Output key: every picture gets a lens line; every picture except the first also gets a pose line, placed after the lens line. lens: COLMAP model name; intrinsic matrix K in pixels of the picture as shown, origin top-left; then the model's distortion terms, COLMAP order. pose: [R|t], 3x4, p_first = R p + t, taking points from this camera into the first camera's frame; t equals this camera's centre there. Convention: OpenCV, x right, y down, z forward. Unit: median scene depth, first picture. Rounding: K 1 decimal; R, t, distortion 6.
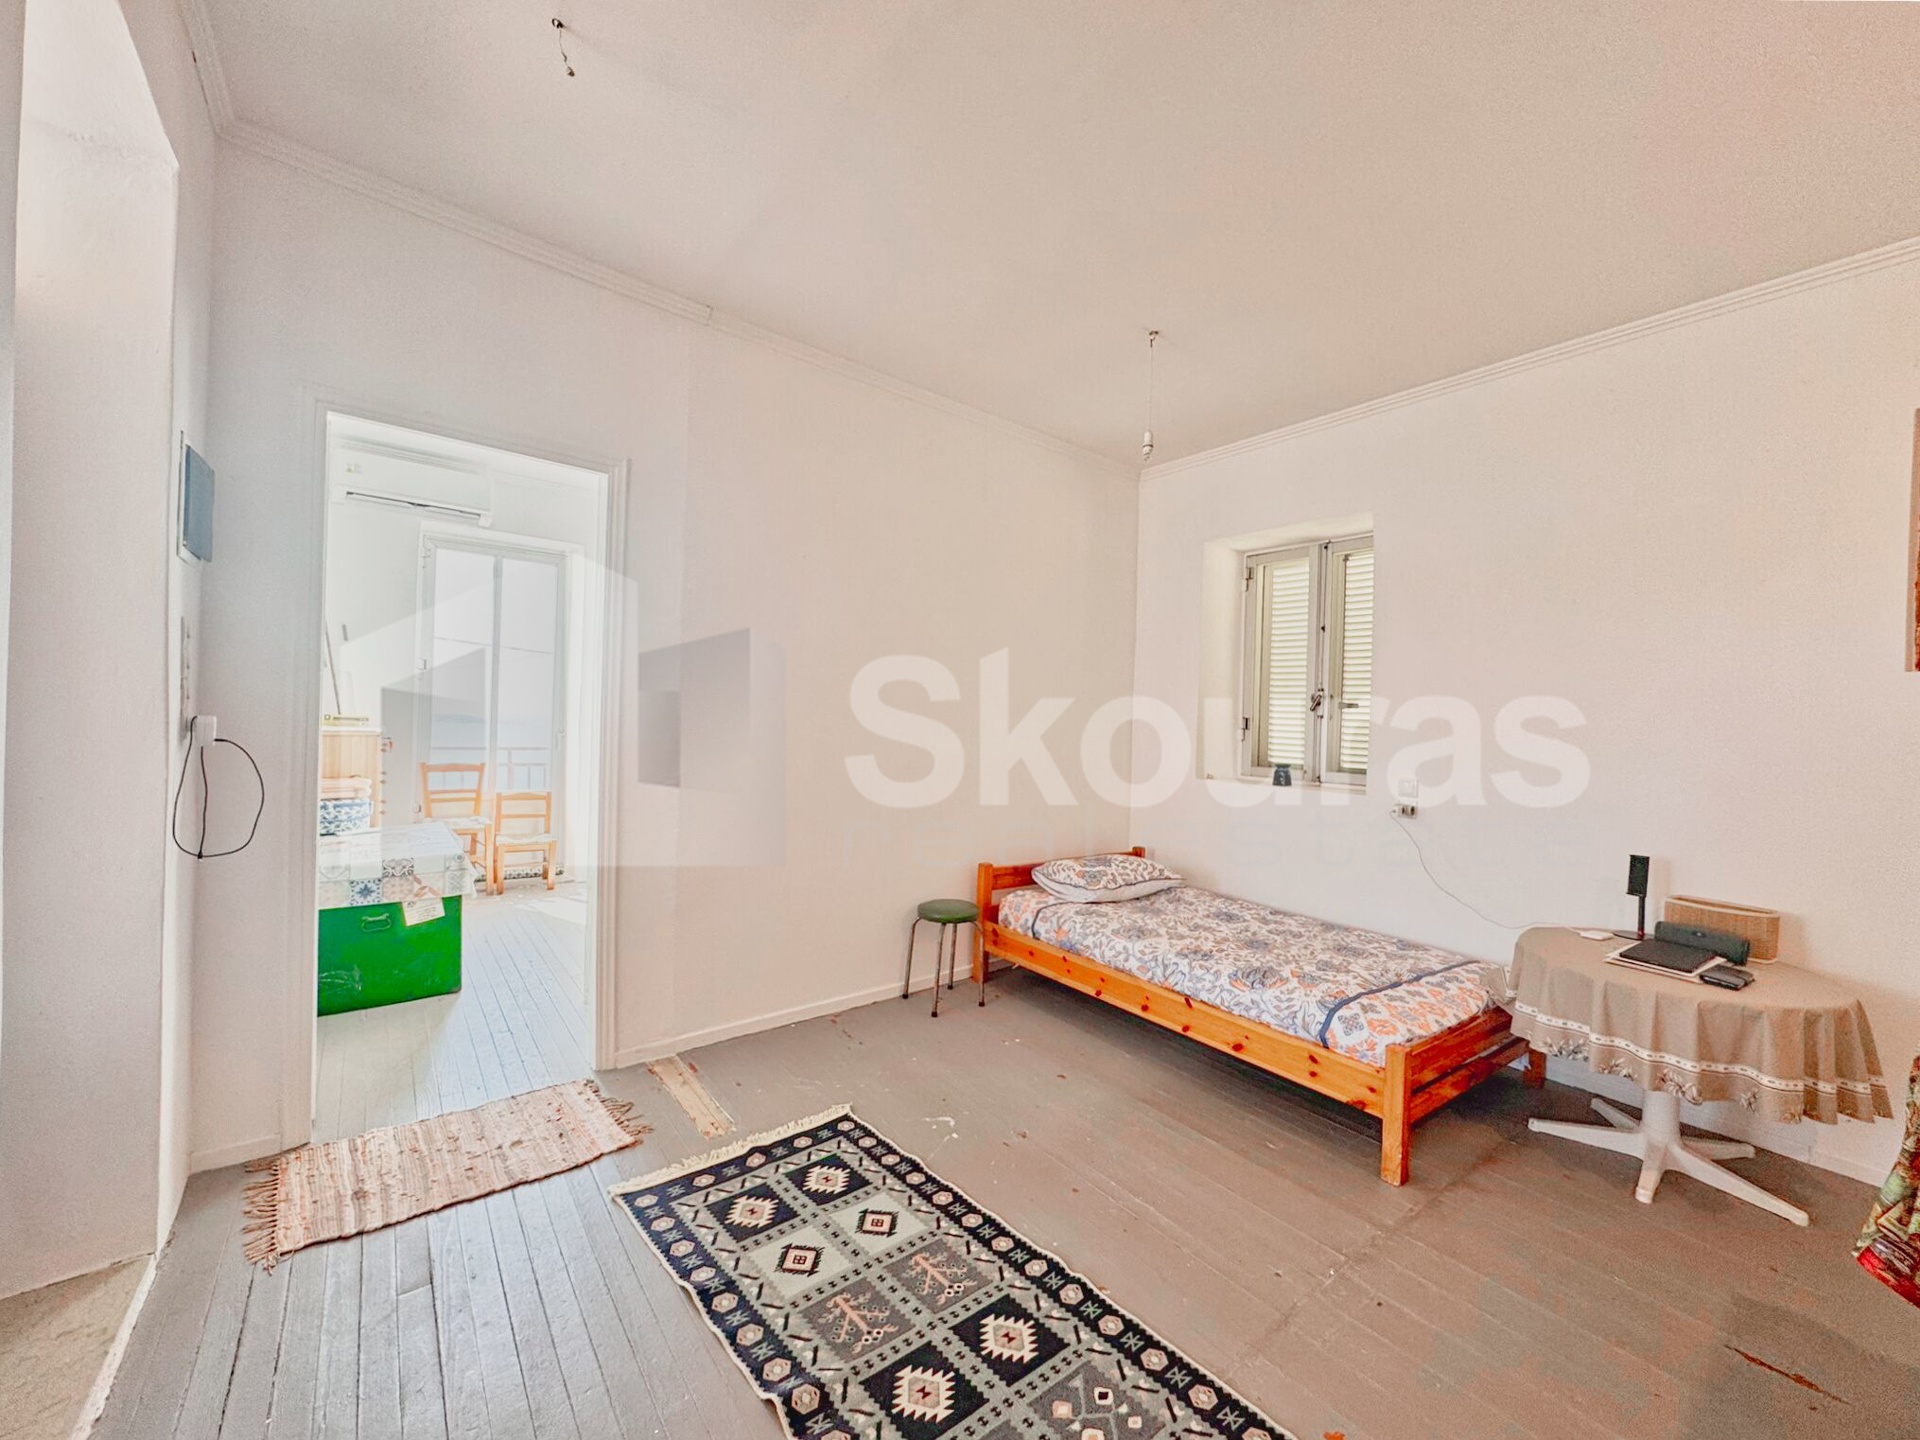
lens RADIAL K [[773.2, 0, 957.8], [0, 773.2, 720.1], [0, 0, 1]] dist [-0.002332, -0.000040]
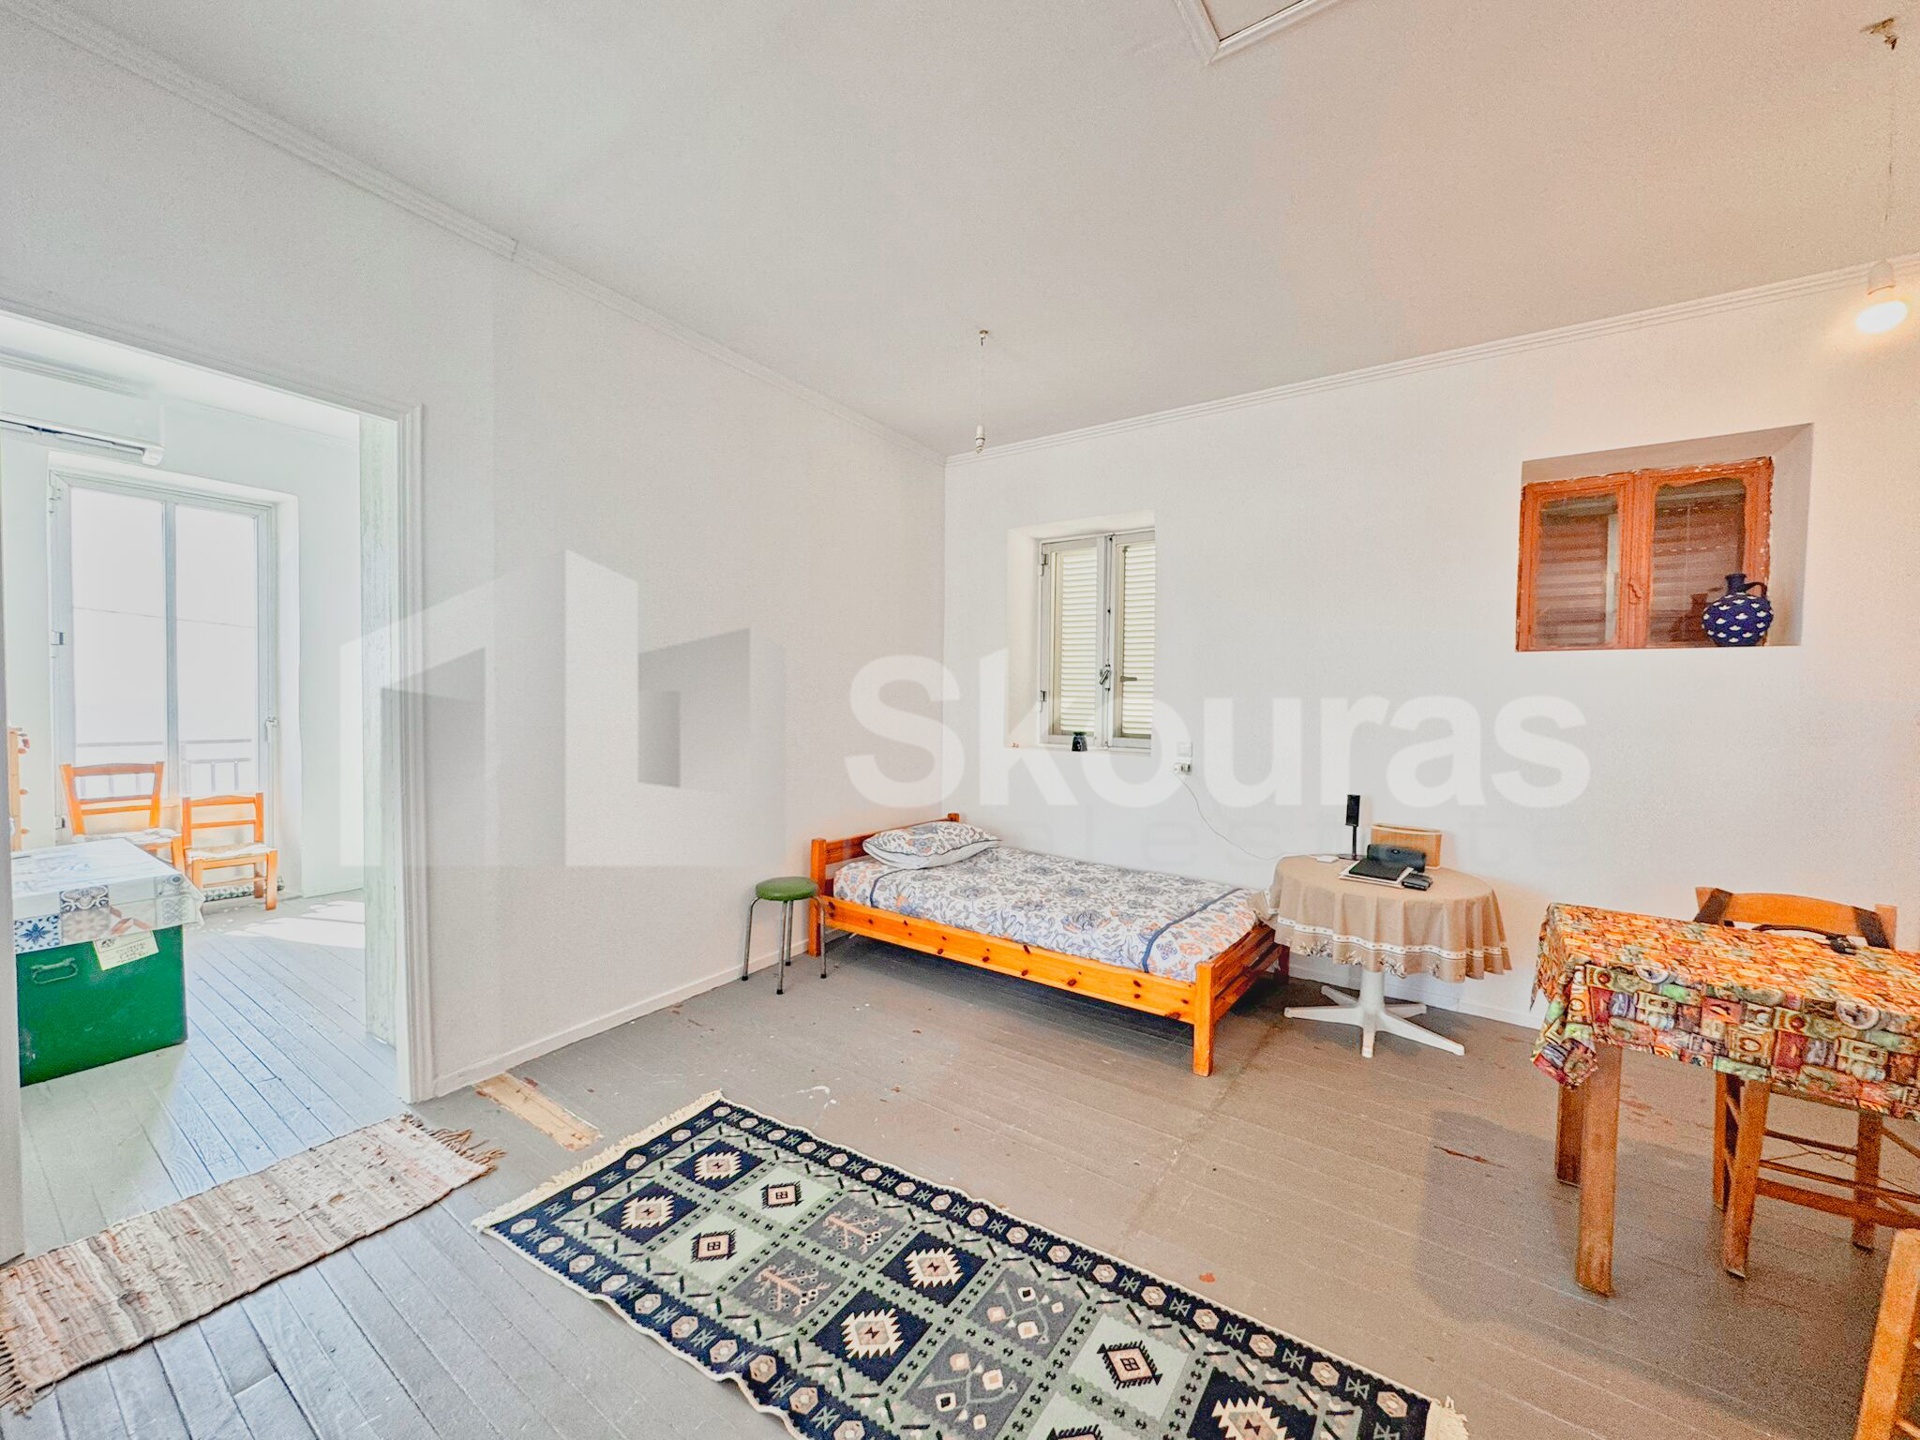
lens RADIAL K [[765.9, 0, 957.5], [0, 765.9, 719.5], [0, 0, 1]] dist [-0.002626, 0.000248]
pose [[0.952778, -0.026767, 0.302485, -0.147291], [0.016455, 0.999195, 0.036588, -0.008075], [-0.303221, -0.029883, 0.952452, -0.010990]]
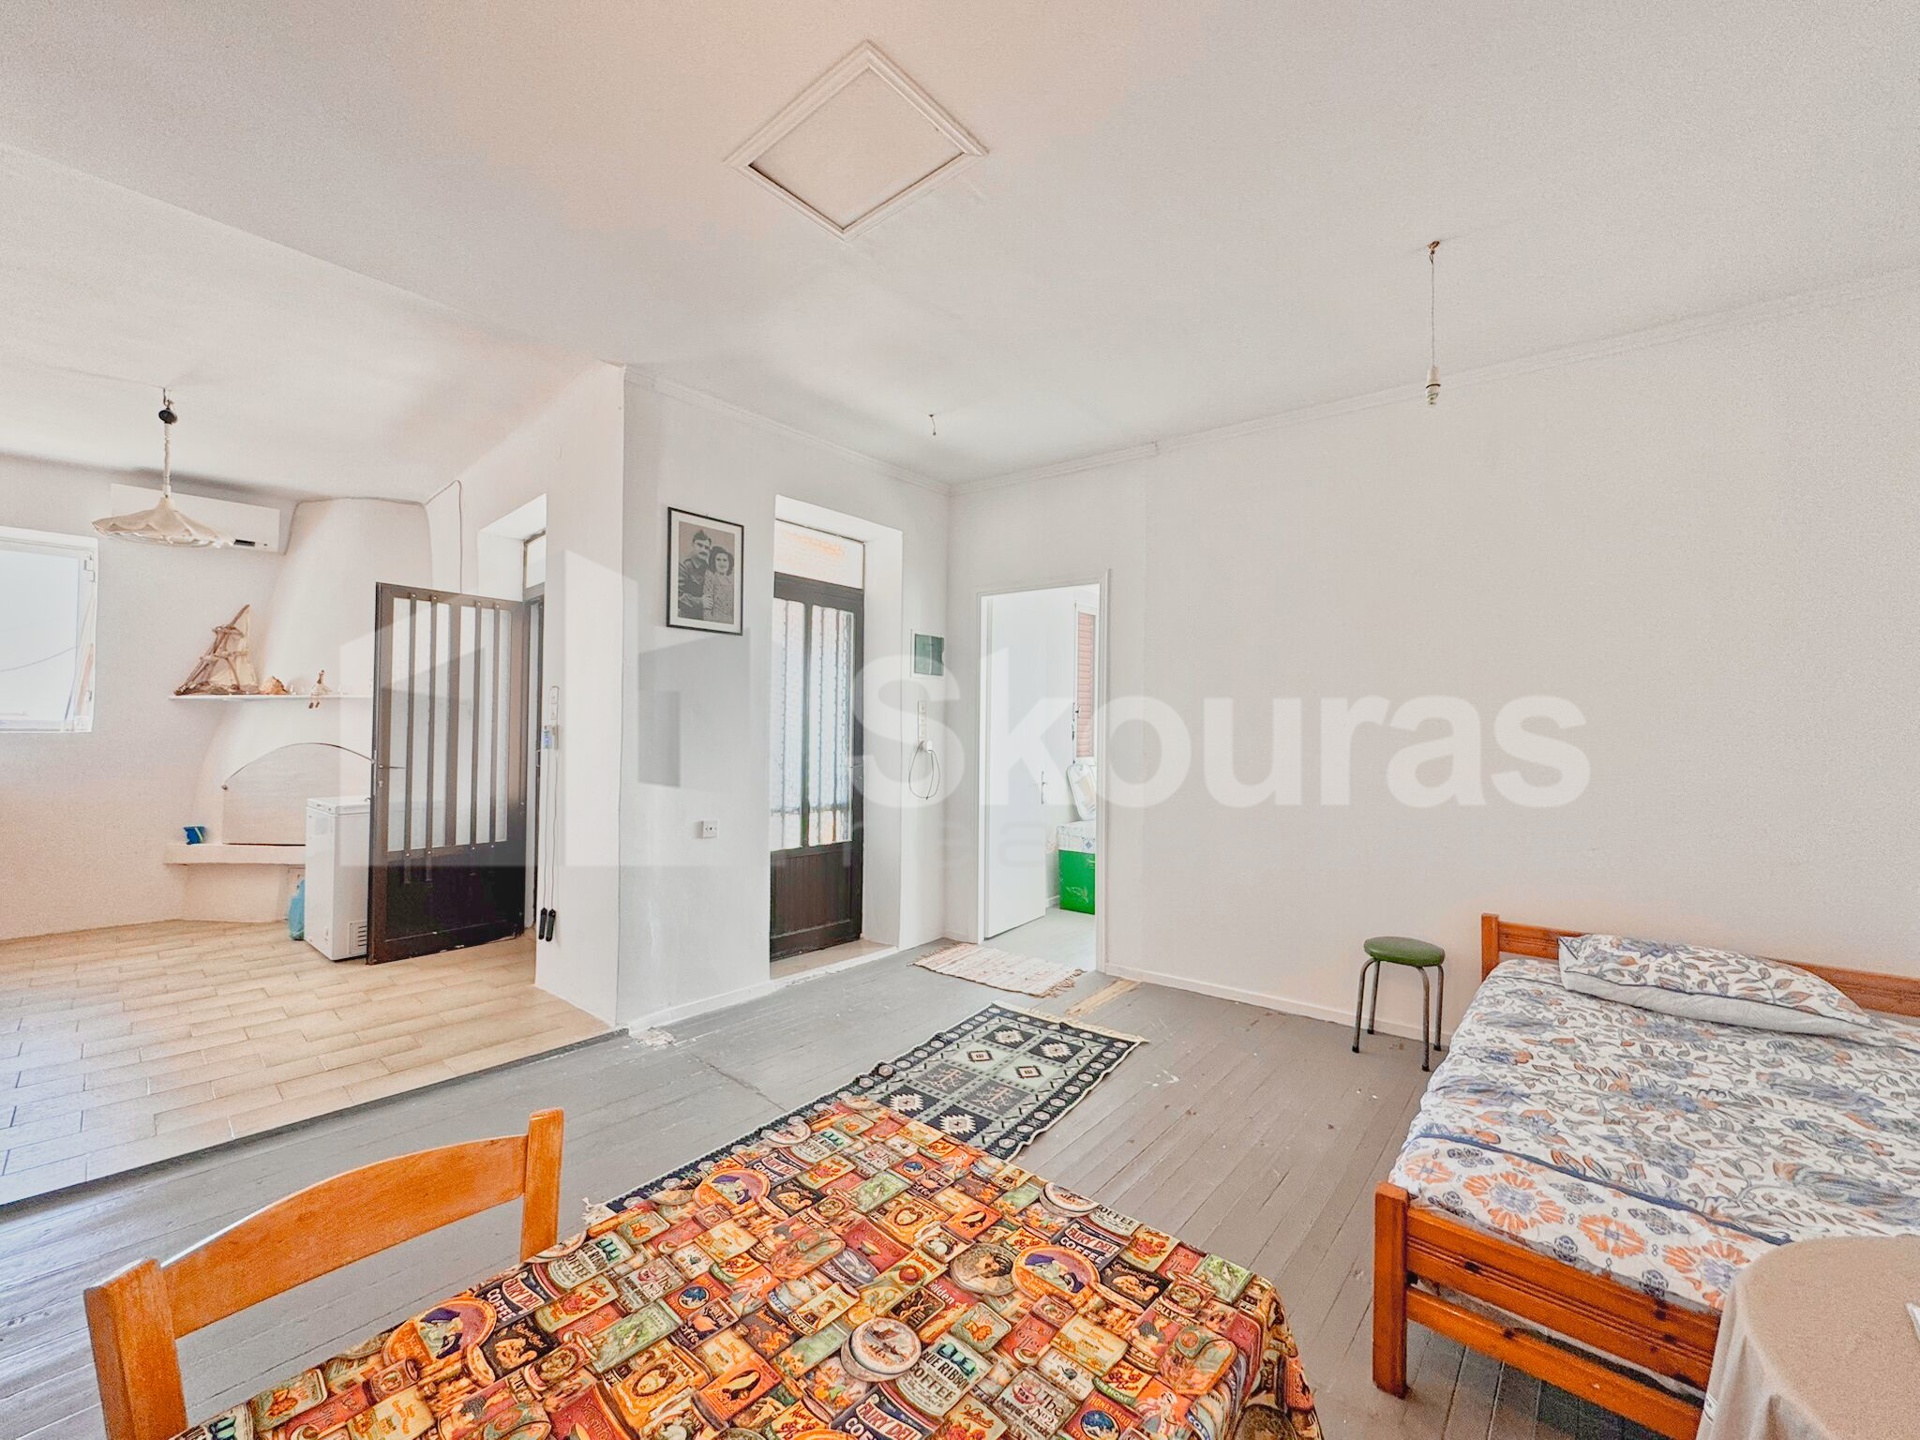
lens RADIAL K [[765.9, 0, 957.5], [0, 765.9, 719.5], [0, 0, 1]] dist [-0.002626, 0.000248]
pose [[0.218858, -0.047936, -0.974579, 1.145954], [-0.004805, 0.998727, -0.050203, 0.040840], [0.975745, 0.015670, 0.218349, 0.458215]]
